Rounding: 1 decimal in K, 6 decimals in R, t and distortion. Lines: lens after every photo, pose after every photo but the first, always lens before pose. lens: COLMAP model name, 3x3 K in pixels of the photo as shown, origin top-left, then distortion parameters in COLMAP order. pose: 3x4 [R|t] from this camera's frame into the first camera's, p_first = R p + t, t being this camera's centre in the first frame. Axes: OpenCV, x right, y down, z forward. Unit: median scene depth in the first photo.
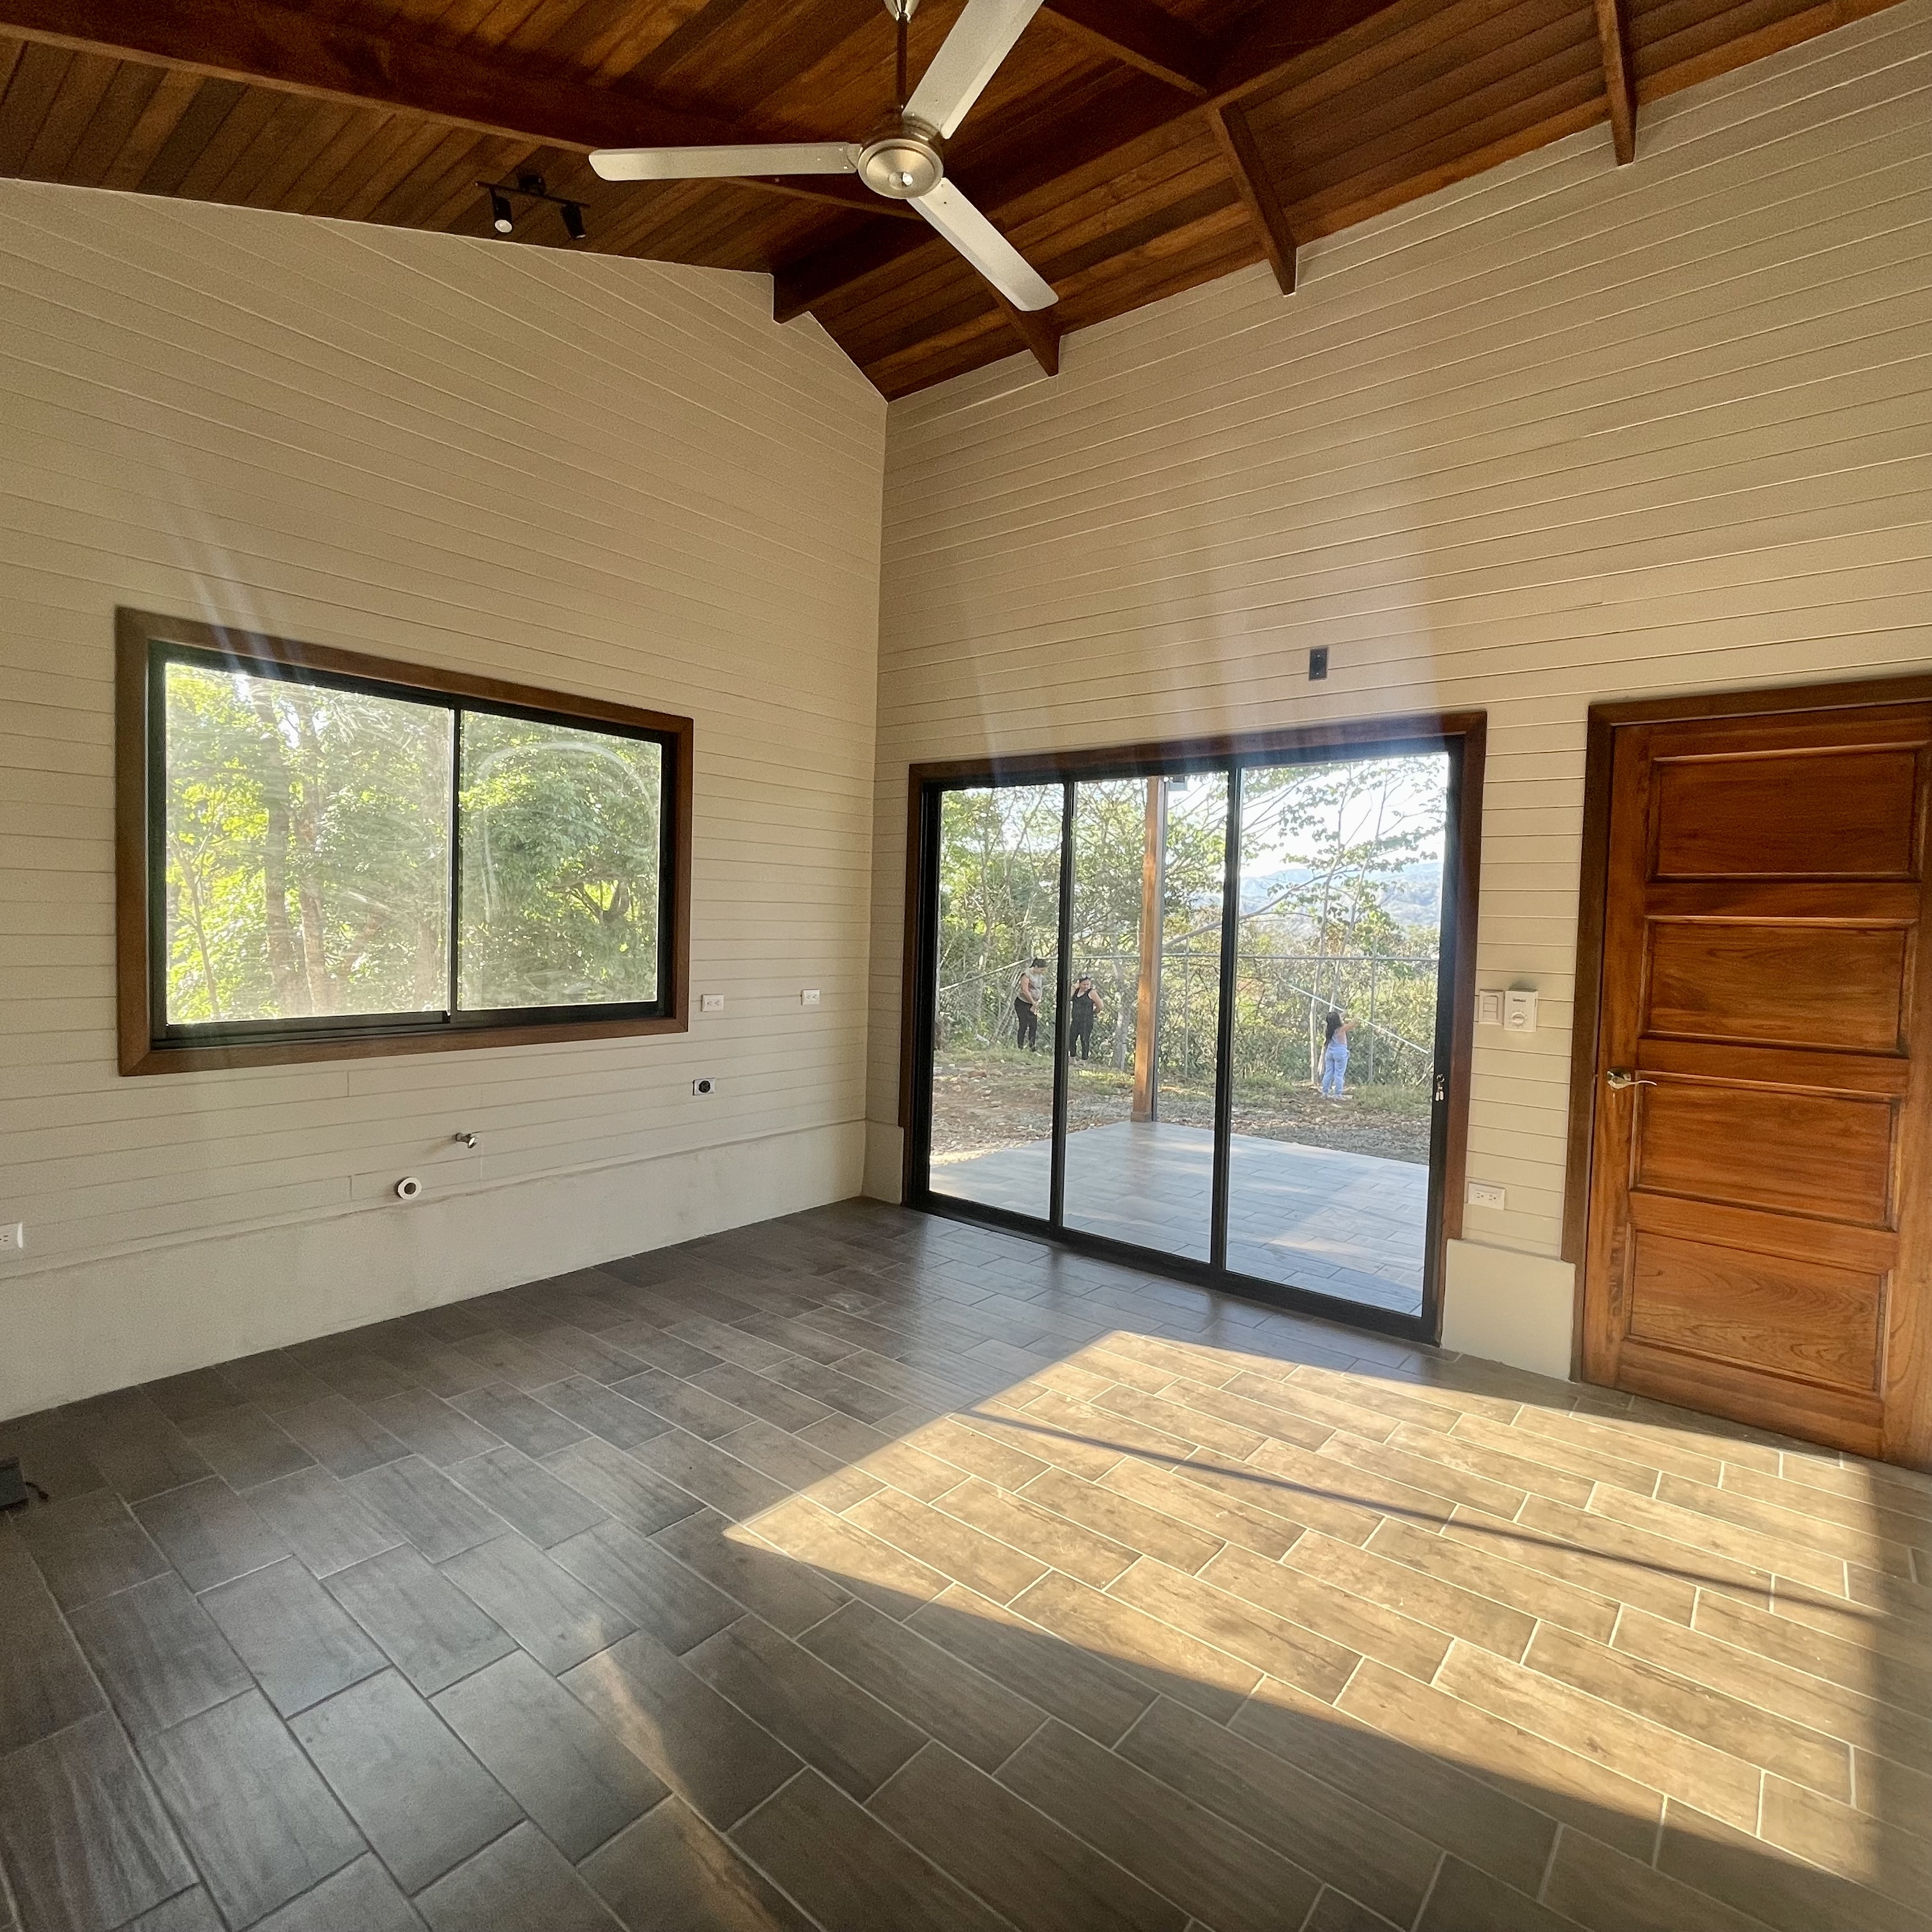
lens RADIAL K [[1045.7, 0, 966.0], [0, 1045.7, 966.0], [0, 0, 1]] dist [-0.000629, -0.000304]
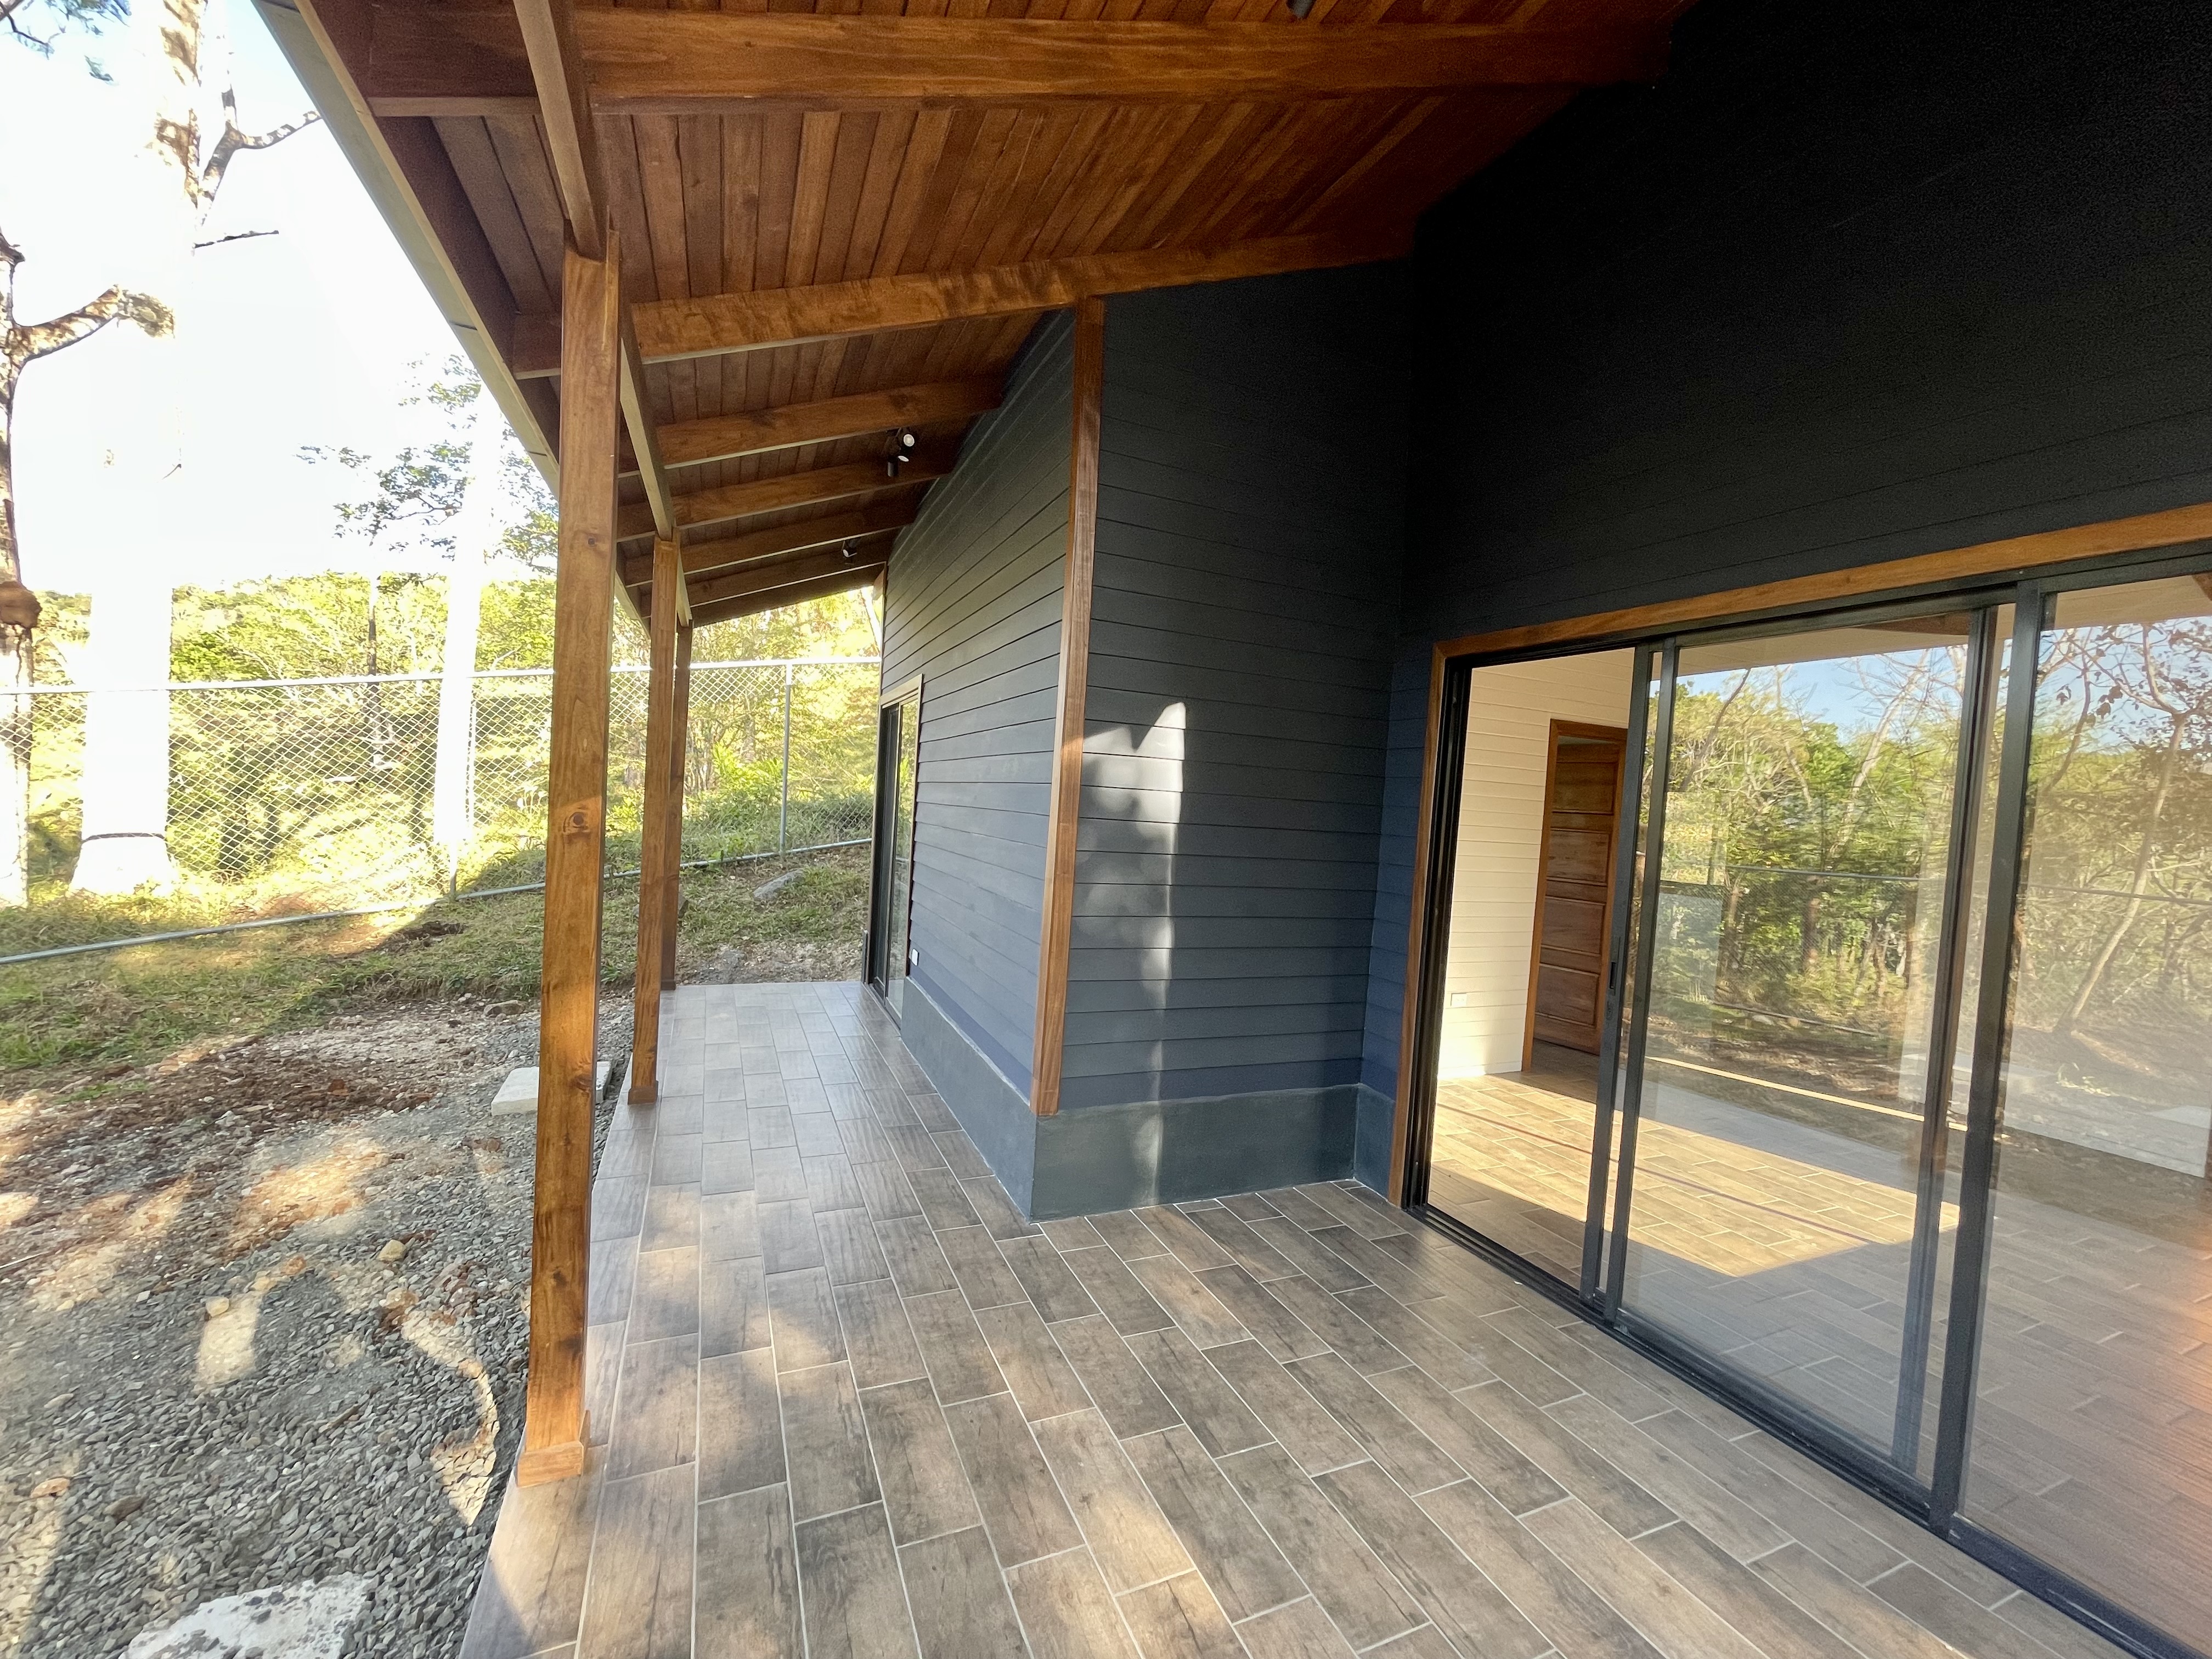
lens RADIAL K [[892.8, 0, 1106.0], [0, 892.8, 829.5], [0, 0, 1]] dist [0.000431, 0.000054]
pose [[-0.886909, -0.095426, 0.451981, 0.440626], [-0.065696, 0.994542, 0.081062, -0.118283], [-0.457249, 0.042202, -0.888337, 2.470744]]
